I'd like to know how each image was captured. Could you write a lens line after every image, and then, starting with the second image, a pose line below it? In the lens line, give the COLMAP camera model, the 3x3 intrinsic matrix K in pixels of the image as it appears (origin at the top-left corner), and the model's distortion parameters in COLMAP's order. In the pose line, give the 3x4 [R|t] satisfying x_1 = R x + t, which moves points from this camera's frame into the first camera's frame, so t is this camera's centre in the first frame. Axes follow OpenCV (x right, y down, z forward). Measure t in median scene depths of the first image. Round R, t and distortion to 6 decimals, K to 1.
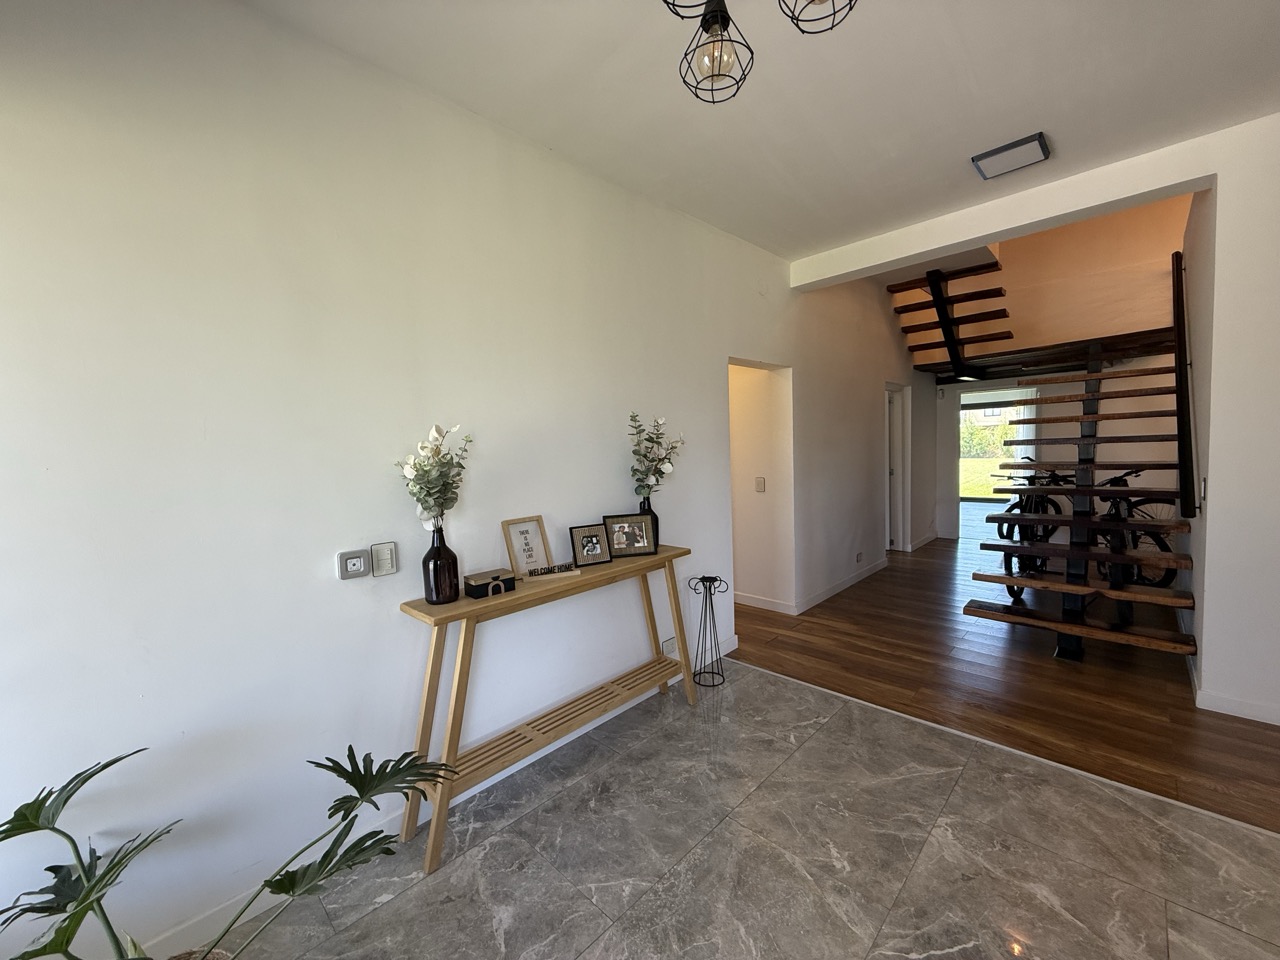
lens RADIAL K [[508.8, 0, 635.9], [0, 508.8, 480.6], [0, 0, 1]] dist [-0.000194, -0.000019]
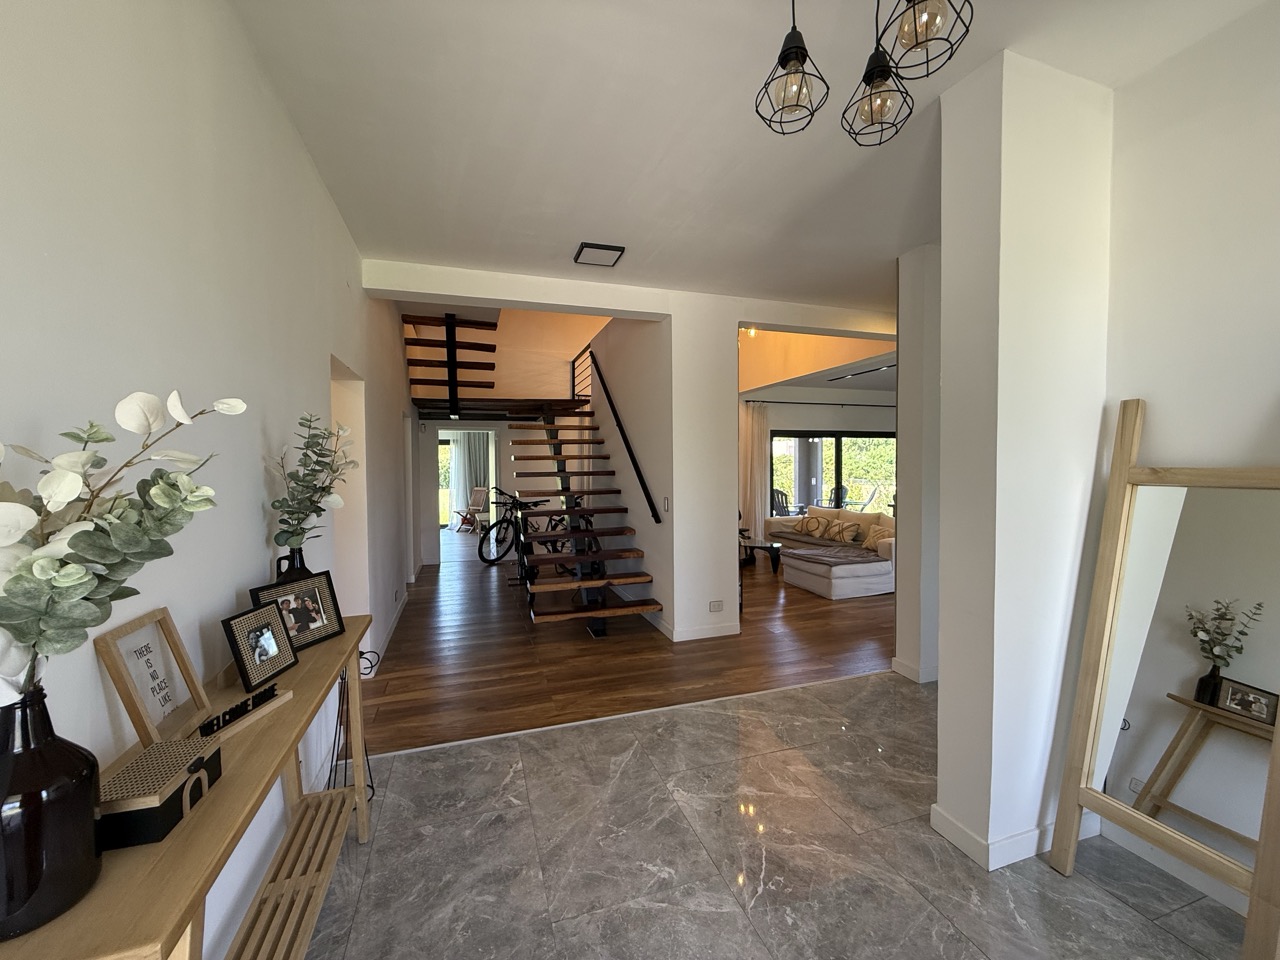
lens RADIAL K [[508.8, 0, 635.9], [0, 508.8, 480.6], [0, 0, 1]] dist [-0.000194, -0.000019]
pose [[0.456070, 0.006680, 0.889919, -0.370715], [0.050913, 0.998138, -0.033584, -0.009722], [-0.888486, 0.060625, 0.454881, 0.354843]]
